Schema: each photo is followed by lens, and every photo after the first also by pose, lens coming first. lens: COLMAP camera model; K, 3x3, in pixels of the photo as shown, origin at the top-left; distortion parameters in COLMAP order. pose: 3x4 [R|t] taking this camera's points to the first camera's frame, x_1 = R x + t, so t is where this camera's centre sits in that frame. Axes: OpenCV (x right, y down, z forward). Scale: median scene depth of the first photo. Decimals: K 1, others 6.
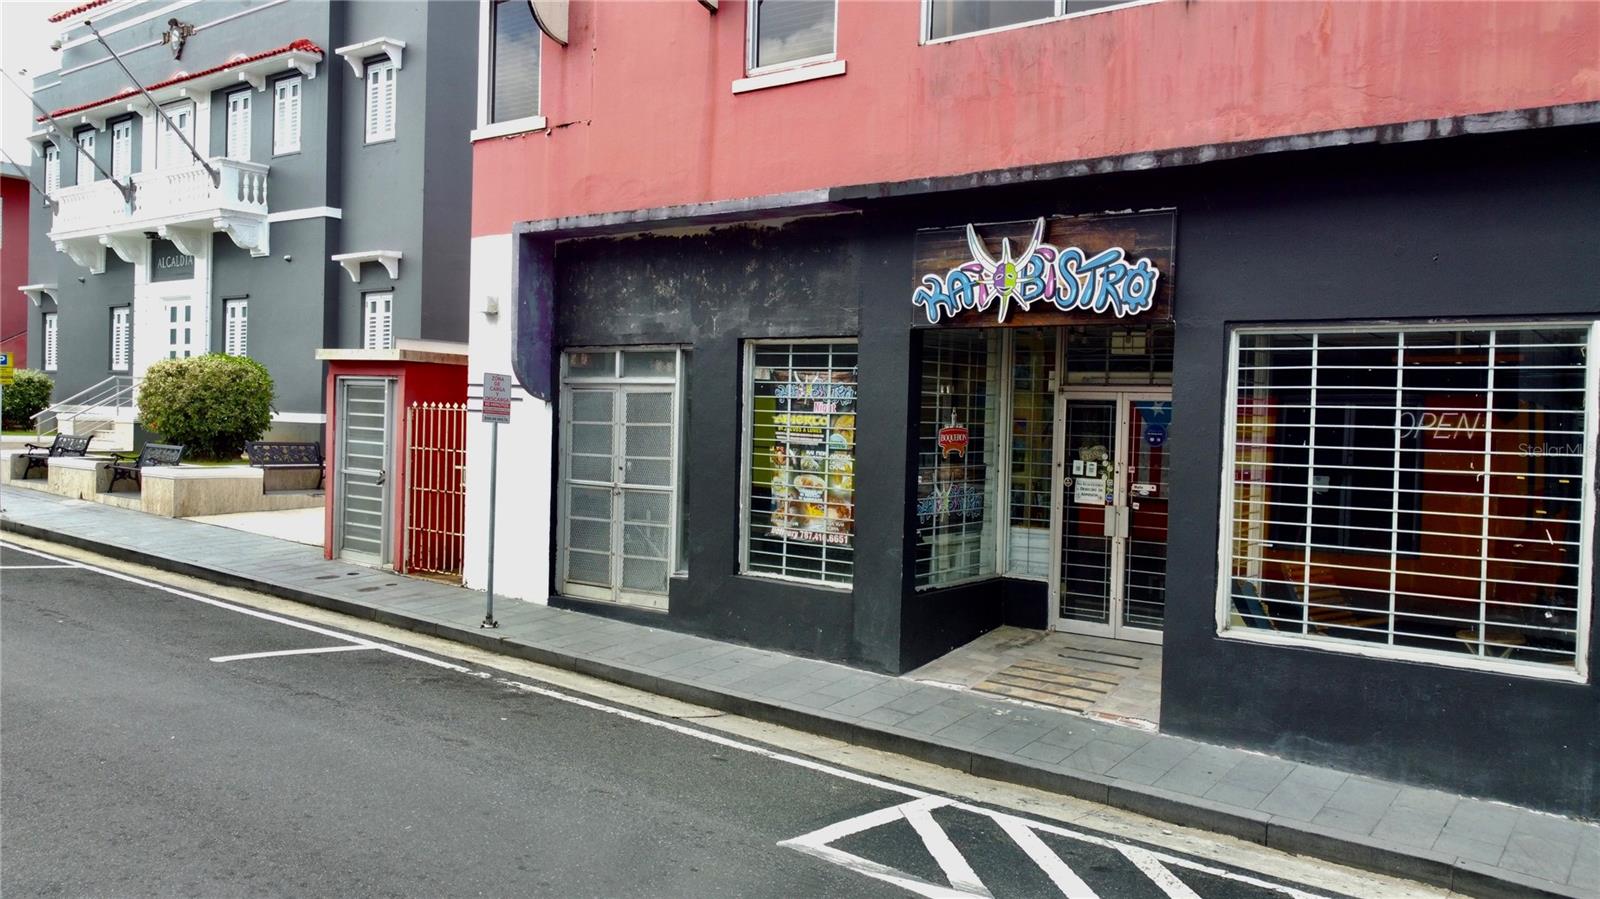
lens RADIAL K [[1177.4, 0, 800.9], [0, 1177.4, 448.3], [0, 0, 1]] dist [0.003019, 0.002098]
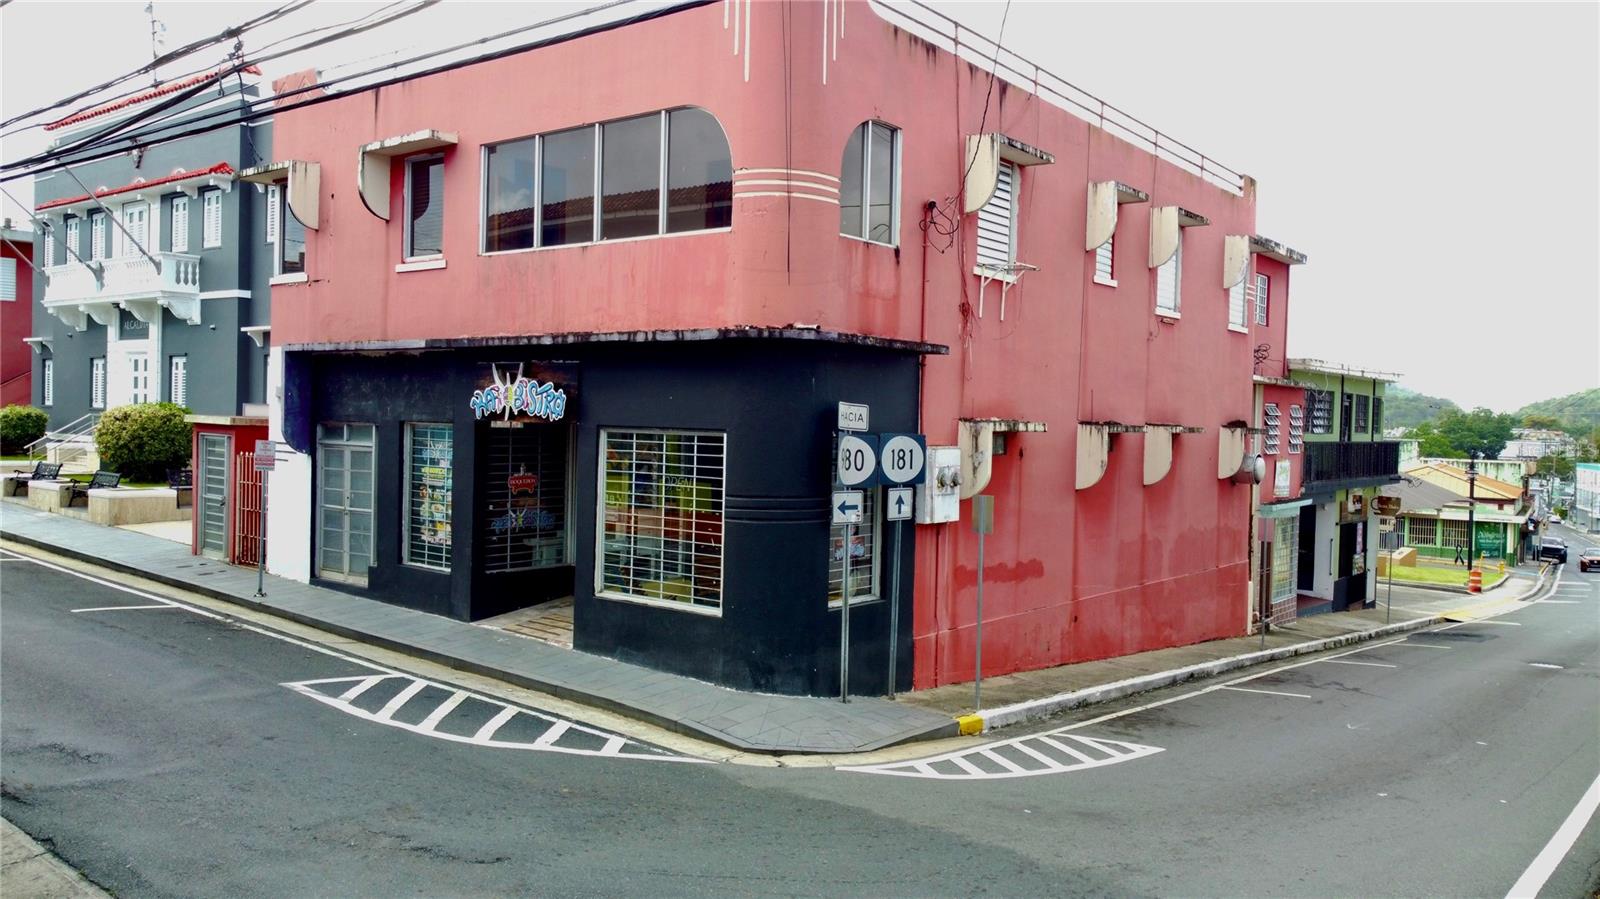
lens RADIAL K [[1177.4, 0, 800.4], [0, 1177.4, 448.1], [0, 0, 1]] dist [0.003019, 0.002098]
pose [[0.999523, -0.001731, -0.030847, 0.515317], [0.001733, 0.999998, 0.000044, -0.049909], [0.030847, -0.000098, 0.999524, -0.583371]]
